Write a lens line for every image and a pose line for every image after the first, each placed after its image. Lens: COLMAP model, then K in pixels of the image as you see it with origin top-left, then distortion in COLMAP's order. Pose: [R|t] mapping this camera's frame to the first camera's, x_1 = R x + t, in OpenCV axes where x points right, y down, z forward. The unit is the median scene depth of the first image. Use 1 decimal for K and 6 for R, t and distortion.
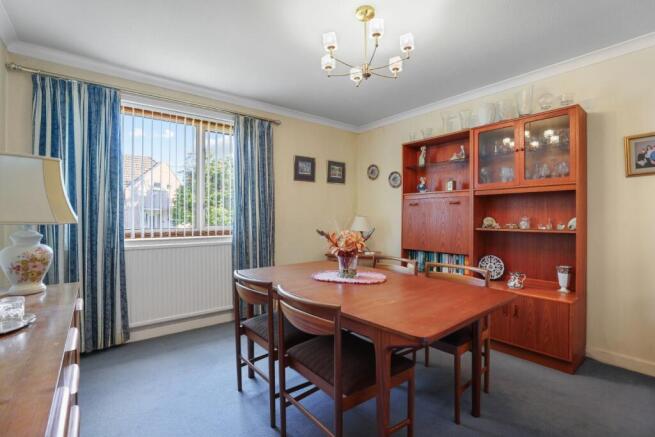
lens RADIAL K [[304.0, 0, 328.0], [0, 304.0, 220.3], [0, 0, 1]] dist [-0.000864, 0.000244]
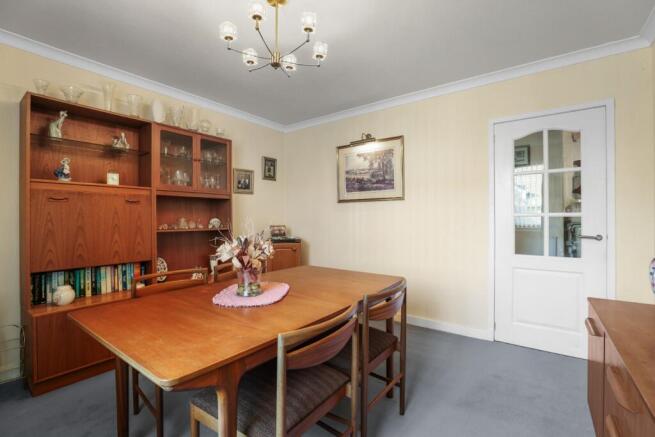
lens RADIAL K [[304.0, 0, 325.9], [0, 304.0, 216.5], [0, 0, 1]] dist [-0.000864, 0.000244]
pose [[-0.243132, -0.001179, 0.969993, -0.521903], [0.004009, 0.999989, 0.002221, -0.016003], [-0.969985, 0.004428, -0.243125, 0.691804]]
